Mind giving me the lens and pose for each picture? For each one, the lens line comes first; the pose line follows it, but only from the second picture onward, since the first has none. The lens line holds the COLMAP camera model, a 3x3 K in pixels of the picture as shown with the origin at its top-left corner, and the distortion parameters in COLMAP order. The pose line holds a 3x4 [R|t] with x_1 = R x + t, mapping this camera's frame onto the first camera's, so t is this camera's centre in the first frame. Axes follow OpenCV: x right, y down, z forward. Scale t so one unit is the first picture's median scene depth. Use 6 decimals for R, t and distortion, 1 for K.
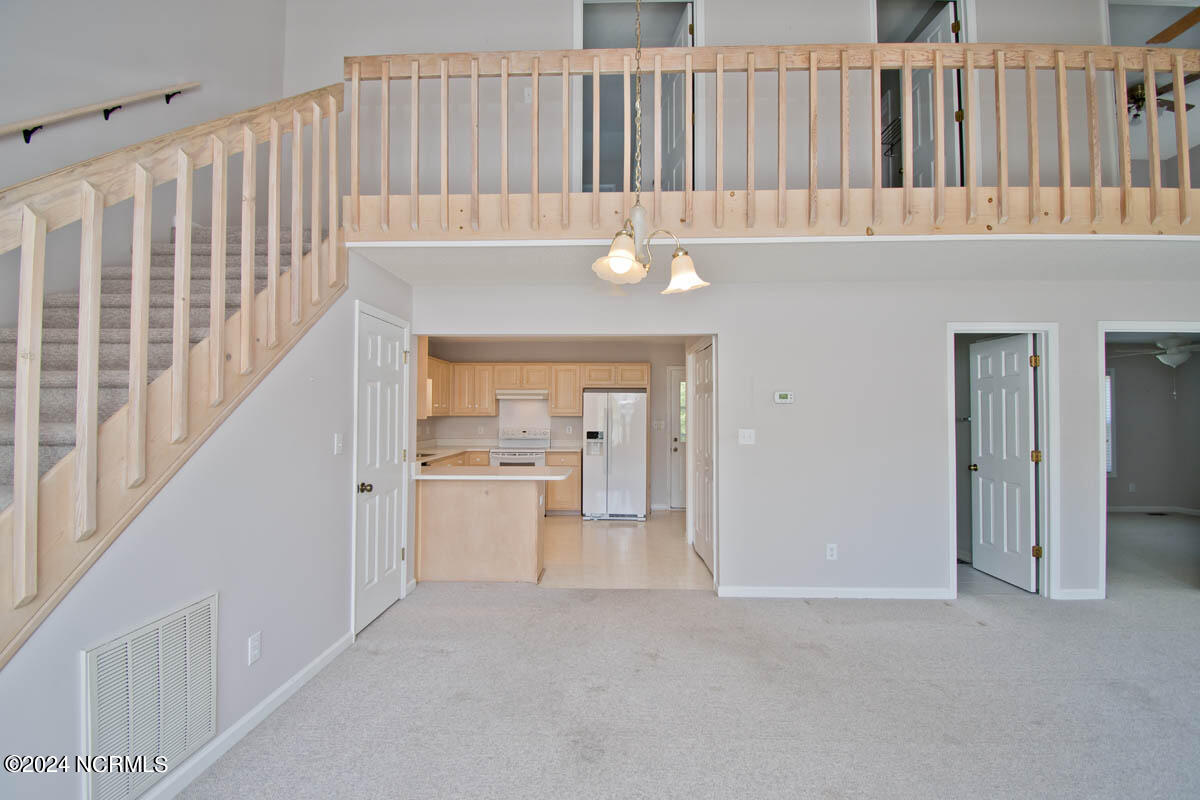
lens RADIAL K [[535.9, 0, 595.8], [0, 535.9, 400.3], [0, 0, 1]] dist [0.010978, -0.021224]
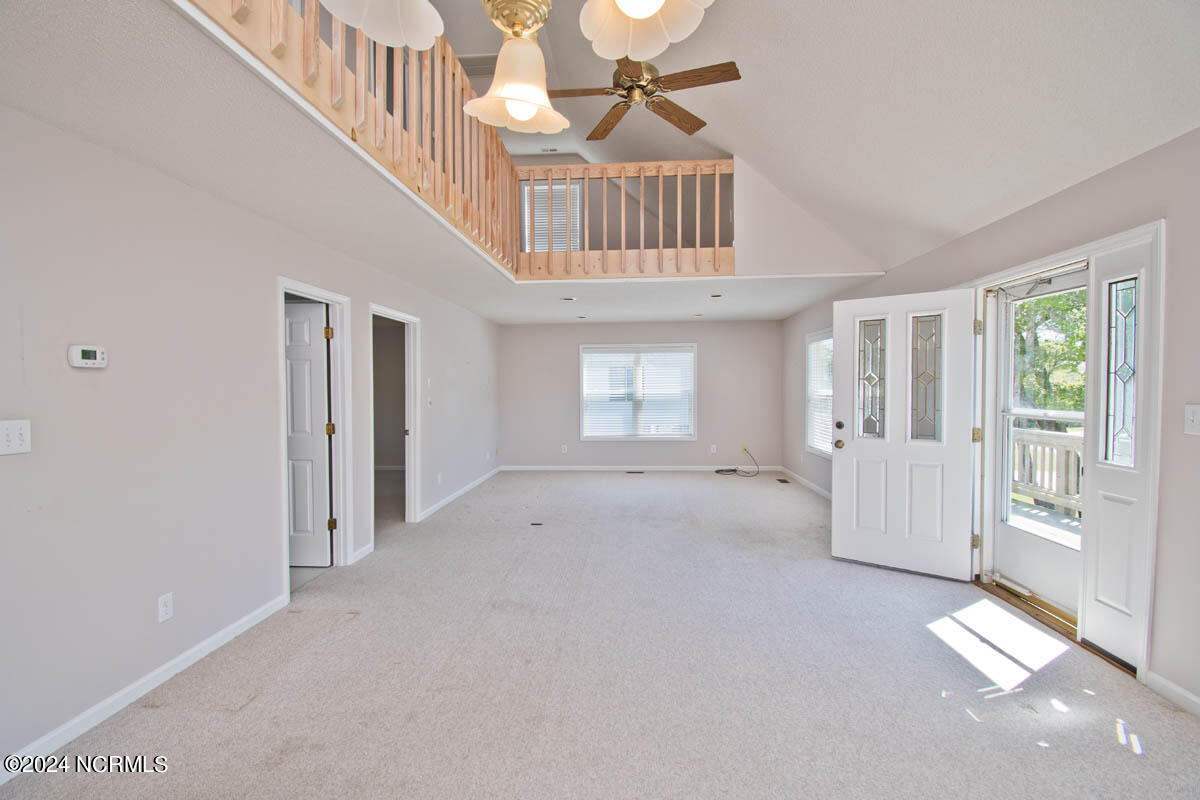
lens RADIAL K [[548.4, 0, 597.7], [0, 548.4, 400.7], [0, 0, 1]] dist [0.017500, -0.023961]
pose [[0.036713, -0.033258, 0.998772, -0.099879], [-0.017959, 0.999263, 0.033934, 0.006255], [-0.999164, -0.019183, 0.036088, 0.277422]]
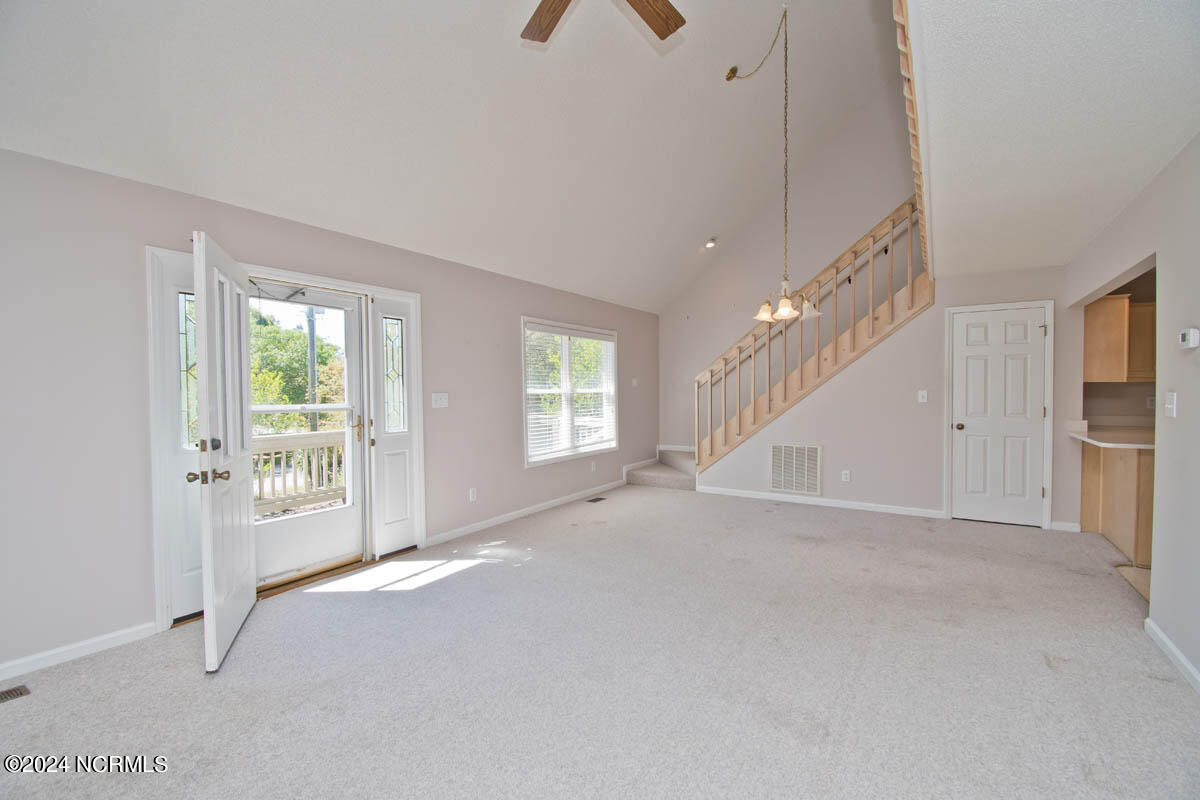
lens RADIAL K [[527.3, 0, 596.5], [0, 527.3, 401.4], [0, 0, 1]] dist [0.023167, -0.028018]
pose [[-0.511134, 0.020591, -0.859254, 0.681920], [0.027143, 0.999601, 0.007808, 0.023990], [0.859072, -0.019332, -0.511489, 0.426702]]
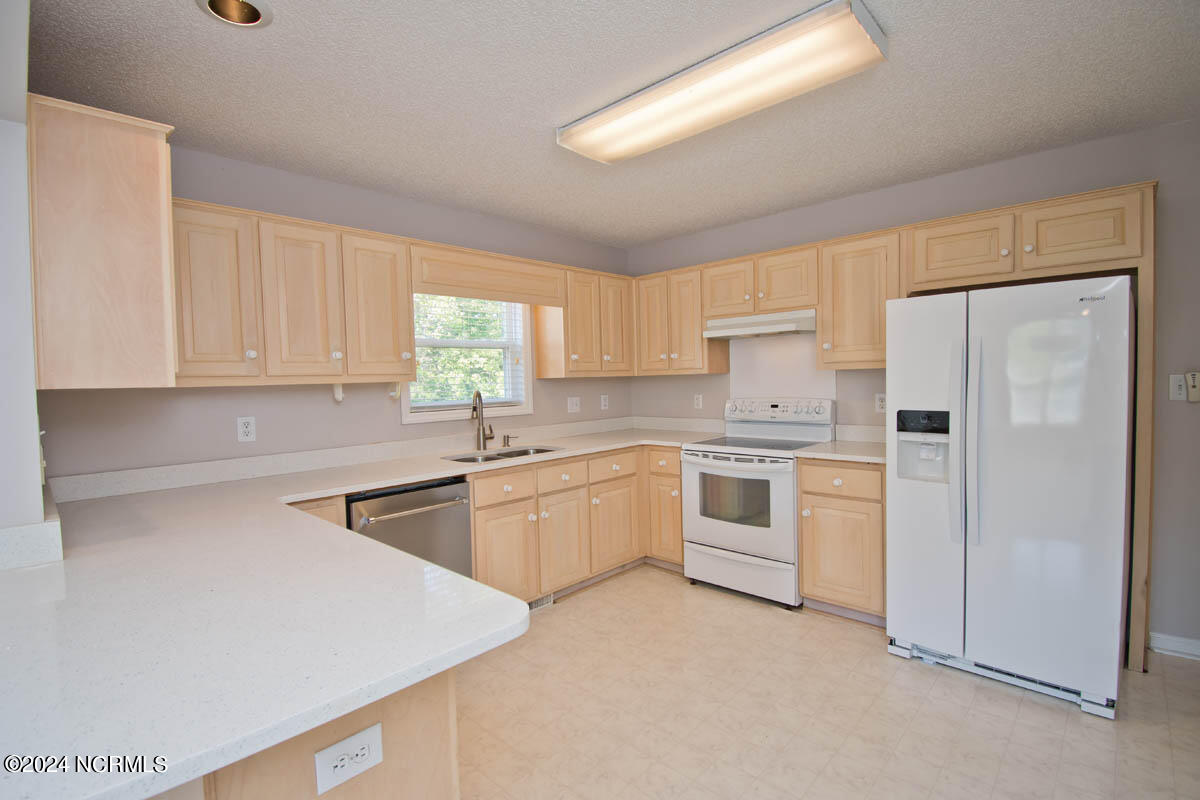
lens RADIAL K [[548.4, 0, 597.7], [0, 548.4, 400.7], [0, 0, 1]] dist [0.017500, -0.023961]
pose [[0.747051, 0.003154, -0.664759, 0.076081], [0.043819, 0.997580, 0.053977, 0.024039], [0.663321, -0.069453, 0.745105, 0.603842]]
